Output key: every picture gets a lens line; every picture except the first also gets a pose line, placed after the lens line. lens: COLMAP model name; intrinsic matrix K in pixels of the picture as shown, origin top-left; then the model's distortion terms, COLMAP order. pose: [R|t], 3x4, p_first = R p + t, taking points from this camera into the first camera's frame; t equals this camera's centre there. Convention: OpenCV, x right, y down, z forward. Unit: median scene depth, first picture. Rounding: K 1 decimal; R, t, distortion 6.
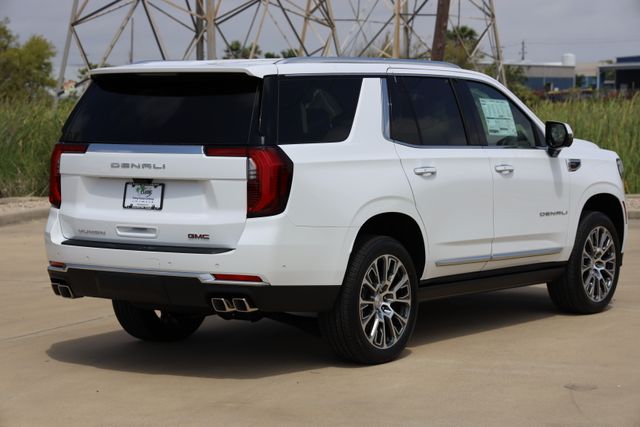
lens RADIAL K [[1605.4, 0, 320.0], [0, 1605.4, 213.5], [0, 0, 1]] dist [0.102913, 0.237119]
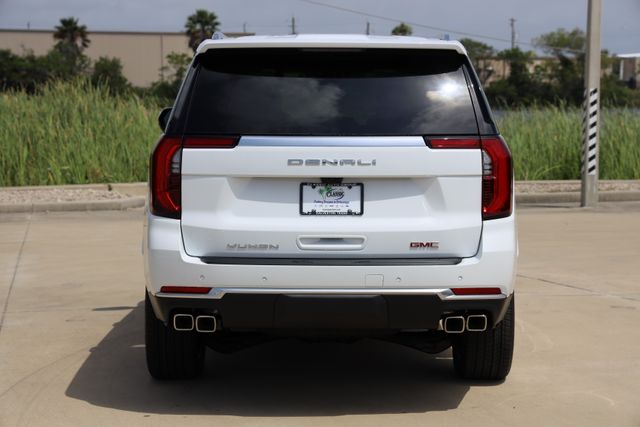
lens RADIAL K [[1605.4, 0, 320.0], [0, 1605.4, 213.5], [0, 0, 1]] dist [0.102913, 0.237119]
pose [[0.838736, -0.041071, 0.542987, -0.559897], [0.033937, 0.999156, 0.023155, -0.022736], [-0.543479, -0.000994, 0.839422, 0.319177]]
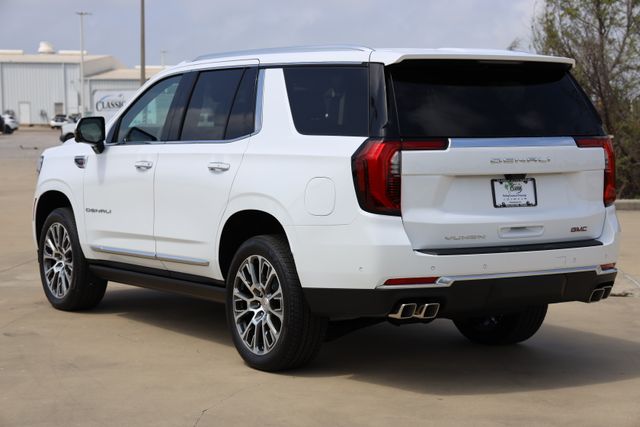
lens RADIAL K [[1605.4, 0, 320.0], [0, 1605.4, 213.5], [0, 0, 1]] dist [0.102913, 0.237119]
pose [[0.357918, -0.058561, 0.931915, -1.020053], [0.060520, 0.997388, 0.039432, -0.042555], [-0.931790, 0.042286, 0.360527, 0.772486]]
